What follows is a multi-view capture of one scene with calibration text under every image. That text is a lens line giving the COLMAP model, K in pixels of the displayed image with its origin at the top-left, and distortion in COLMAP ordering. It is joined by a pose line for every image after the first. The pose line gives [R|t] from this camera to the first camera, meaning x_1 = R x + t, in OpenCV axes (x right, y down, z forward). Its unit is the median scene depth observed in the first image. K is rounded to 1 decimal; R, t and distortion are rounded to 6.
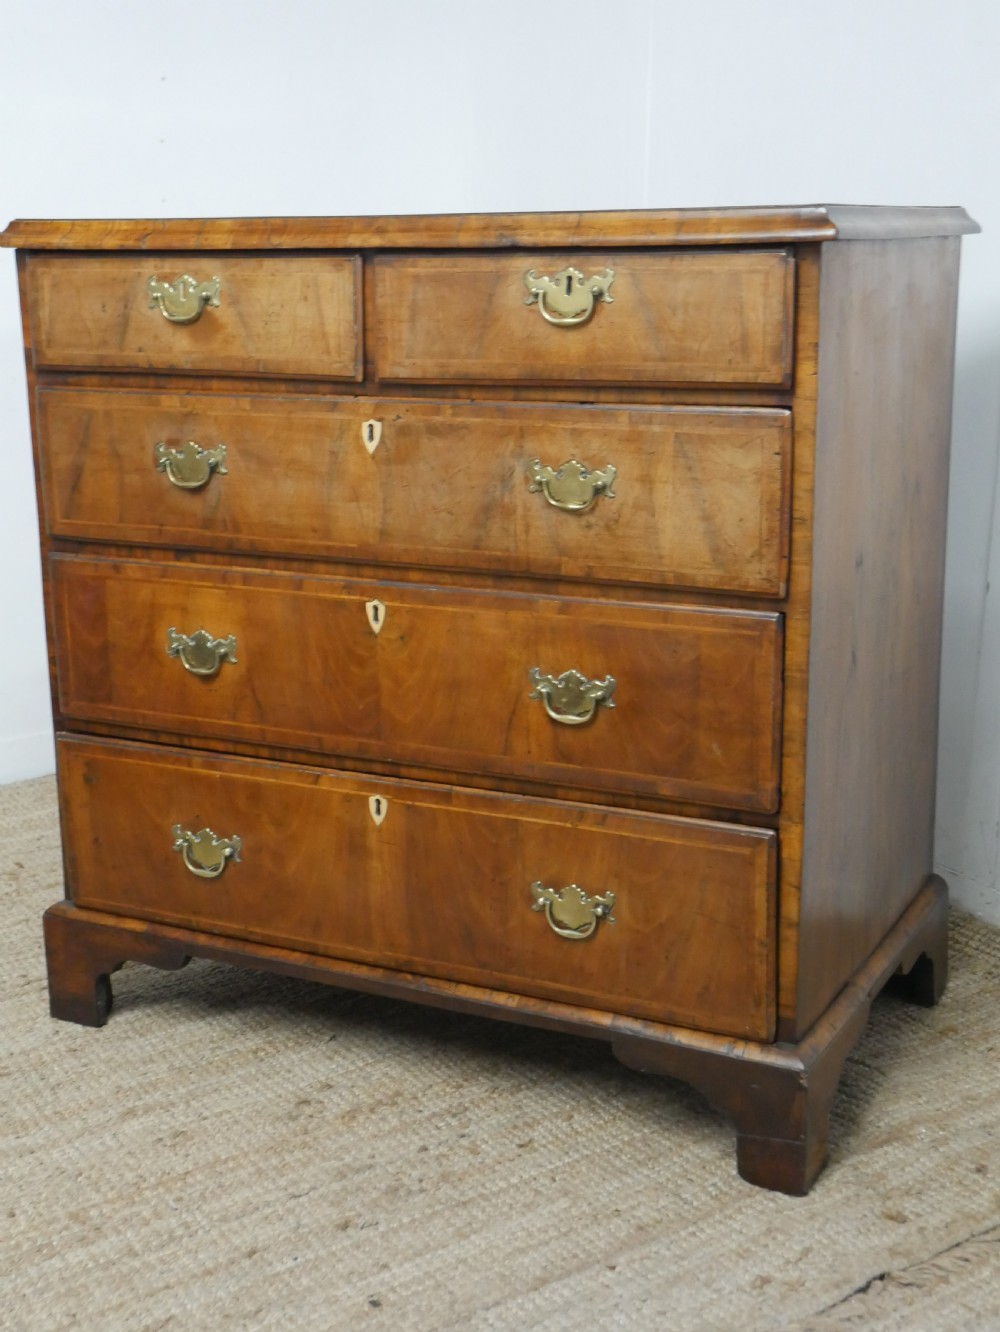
lens RADIAL K [[1823.3, 0, 498.3], [0, 1823.3, 654.6], [0, 0, 1]] dist [0.029311, 0.000000]
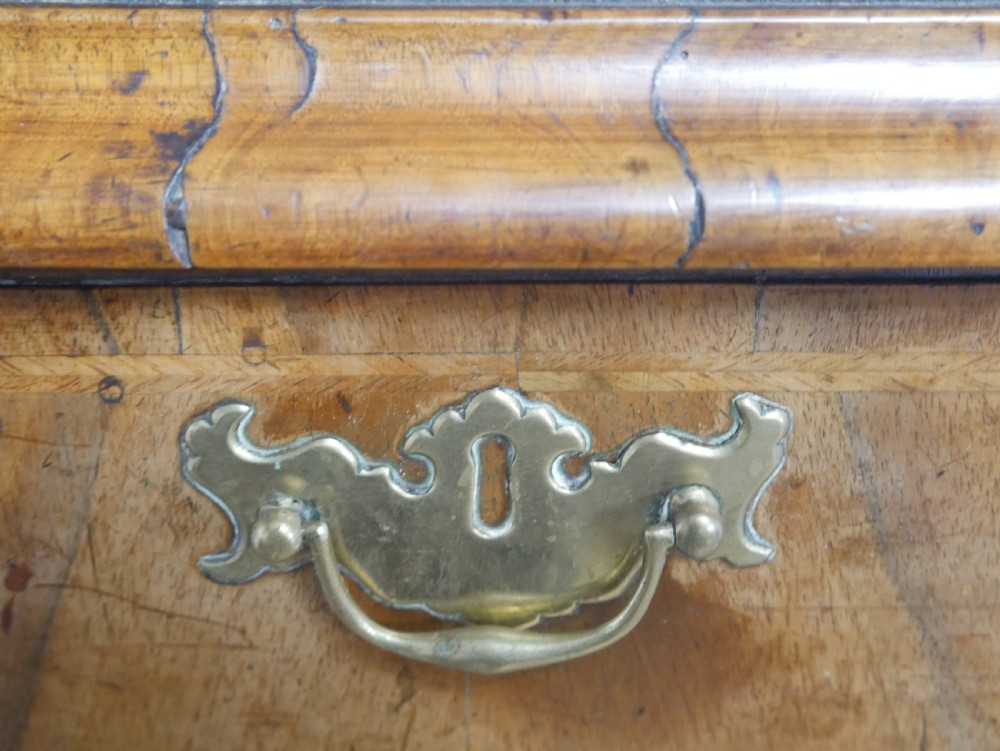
lens RADIAL K [[1368.9, 0, 501.4], [0, 1368.9, 374.8], [0, 0, 1]] dist [0.029311, 0.000000]
pose [[0.879375, -0.226030, 0.419059, -0.226449], [0.089961, 0.943158, 0.319938, -0.254508], [-0.467554, -0.243647, 0.849723, 0.945651]]
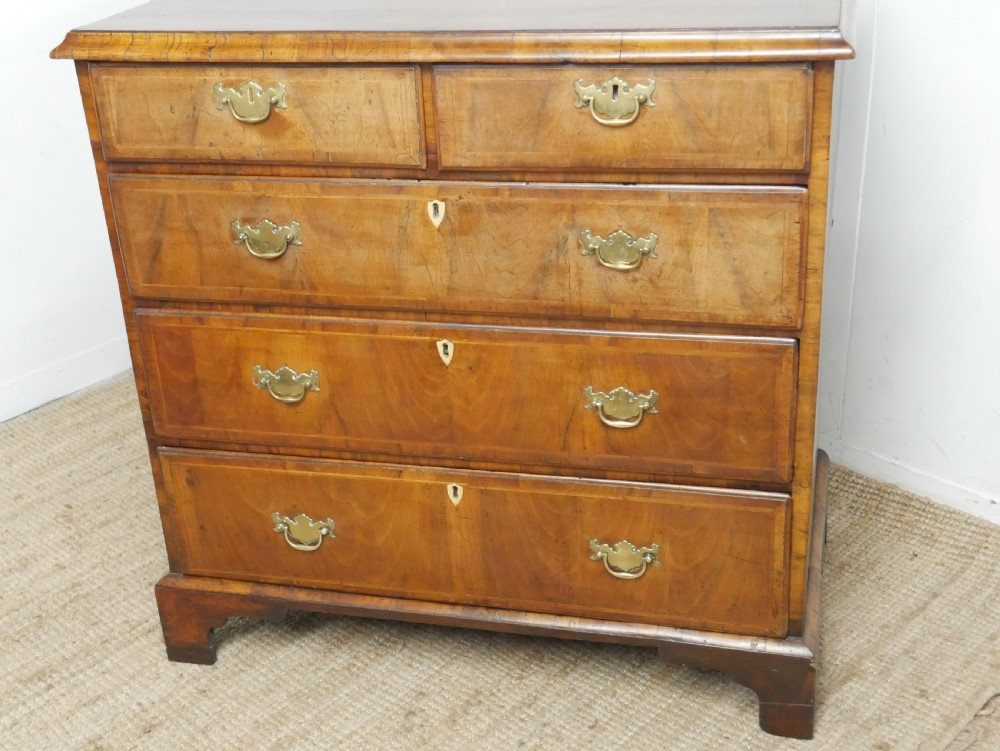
lens RADIAL K [[1368.9, 0, 496.4], [0, 1368.9, 368.9], [0, 0, 1]] dist [0.029311, 0.000000]
pose [[0.972523, -0.131263, 0.192274, -0.219839], [0.091817, 0.975206, 0.201353, -0.199199], [-0.213937, -0.178167, 0.960462, 0.105895]]
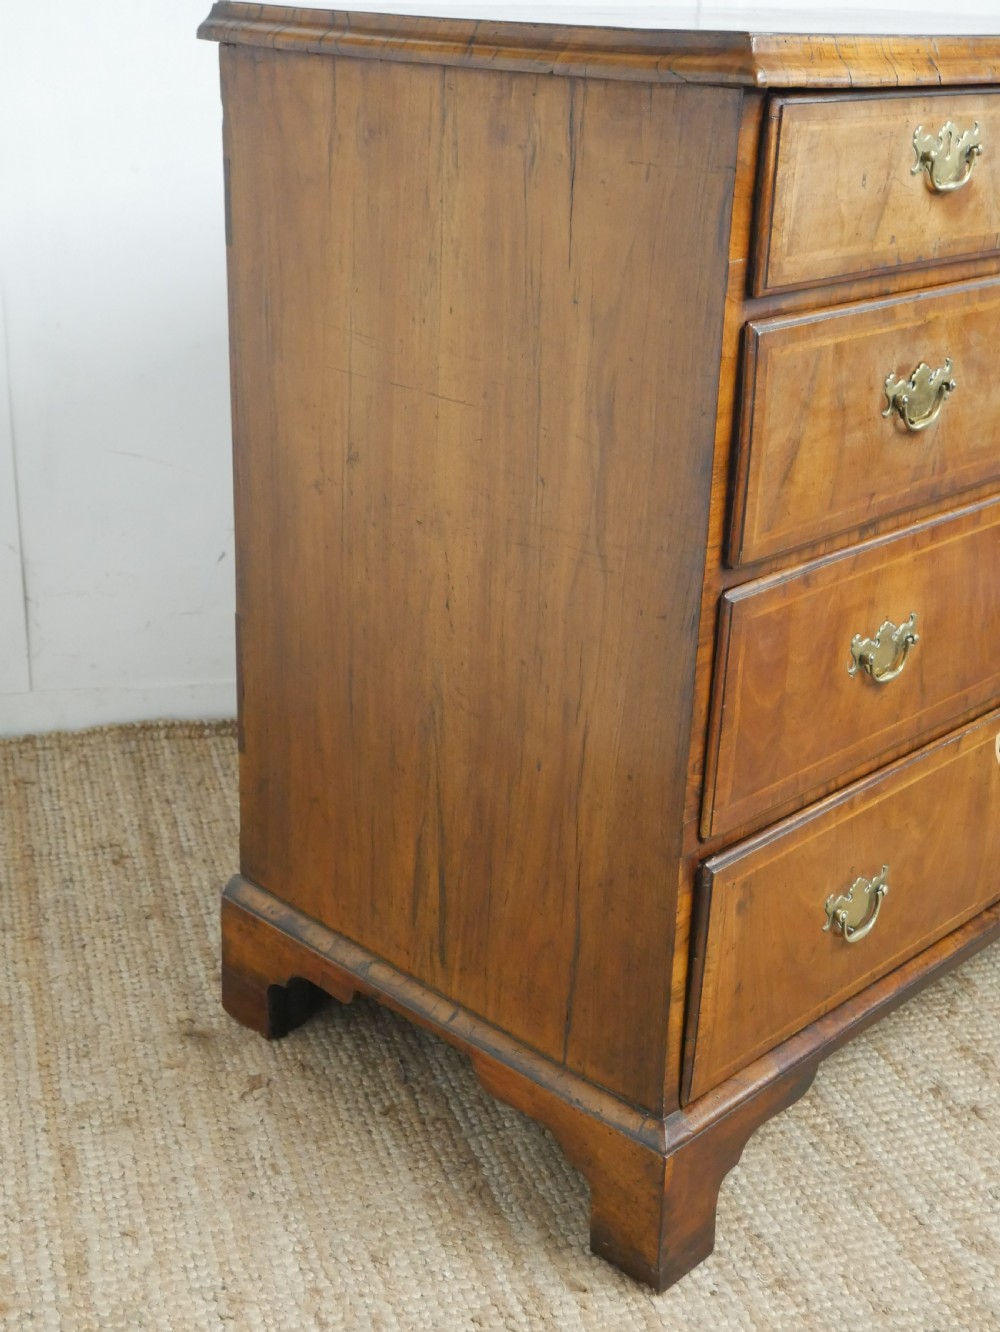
lens RADIAL K [[1823.3, 0, 502.2], [0, 1823.3, 674.7], [0, 0, 1]] dist [0.029311, 0.000000]
pose [[0.265219, -0.326203, 0.907332, -0.944092], [0.185990, 0.940666, 0.283821, -0.248439], [-0.946080, 0.093479, 0.310153, 1.006404]]
